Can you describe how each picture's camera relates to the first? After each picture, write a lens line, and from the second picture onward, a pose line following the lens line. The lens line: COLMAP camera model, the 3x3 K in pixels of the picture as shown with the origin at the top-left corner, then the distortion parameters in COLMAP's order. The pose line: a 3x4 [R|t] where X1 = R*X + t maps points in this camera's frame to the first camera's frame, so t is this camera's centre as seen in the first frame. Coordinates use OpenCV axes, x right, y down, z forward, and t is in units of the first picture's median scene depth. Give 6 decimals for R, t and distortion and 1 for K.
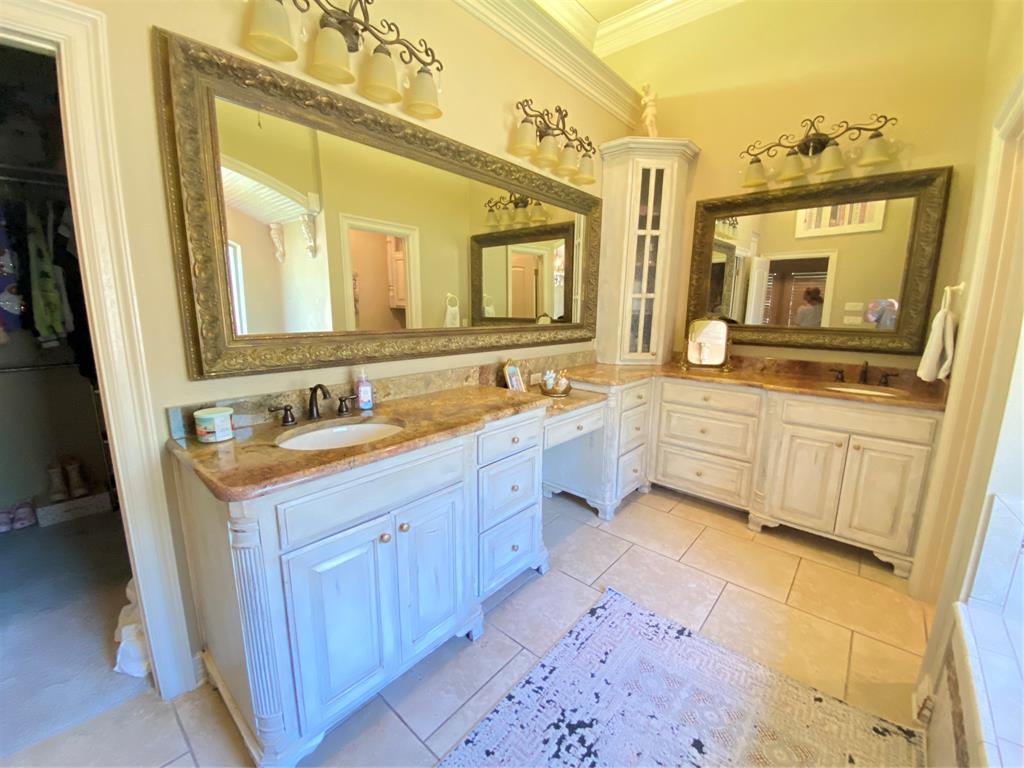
lens RADIAL K [[415.9, 0, 517.5], [0, 415.9, 384.5], [0, 0, 1]] dist [0.020406, -0.020513]
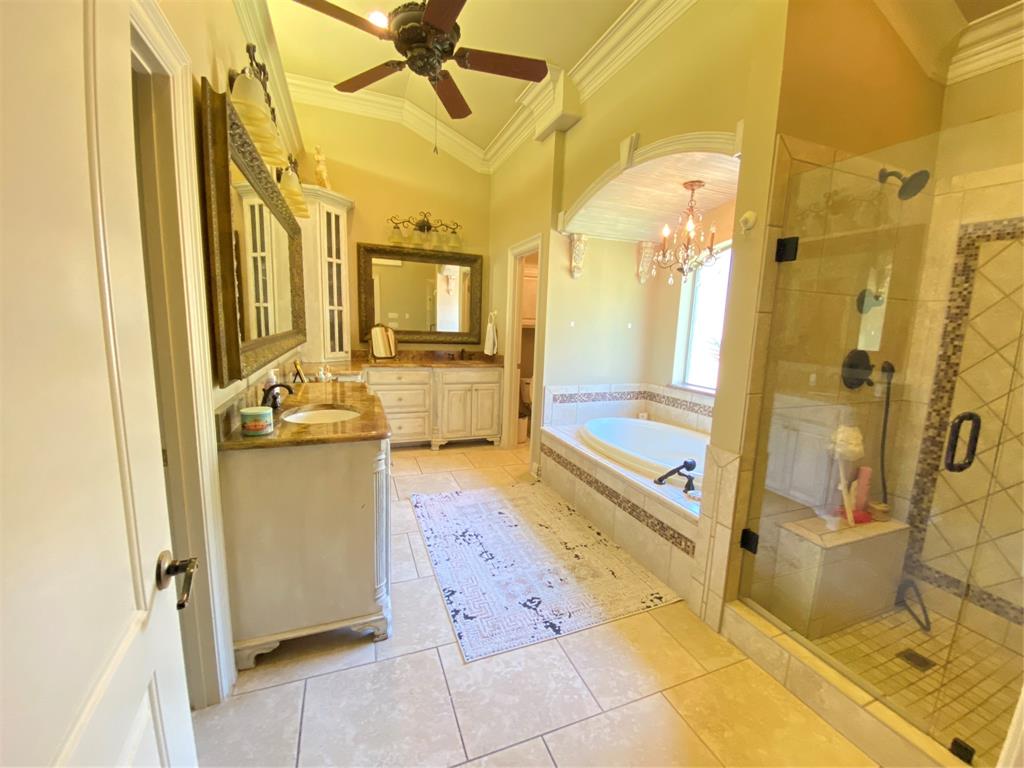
lens RADIAL K [[415.9, 0, 517.5], [0, 415.9, 384.5], [0, 0, 1]] dist [0.020406, -0.020513]
pose [[0.455933, -0.126397, 0.880993, -0.750855], [0.126631, 0.989006, 0.076360, -0.004751], [-0.880960, 0.076746, 0.466927, -0.113651]]
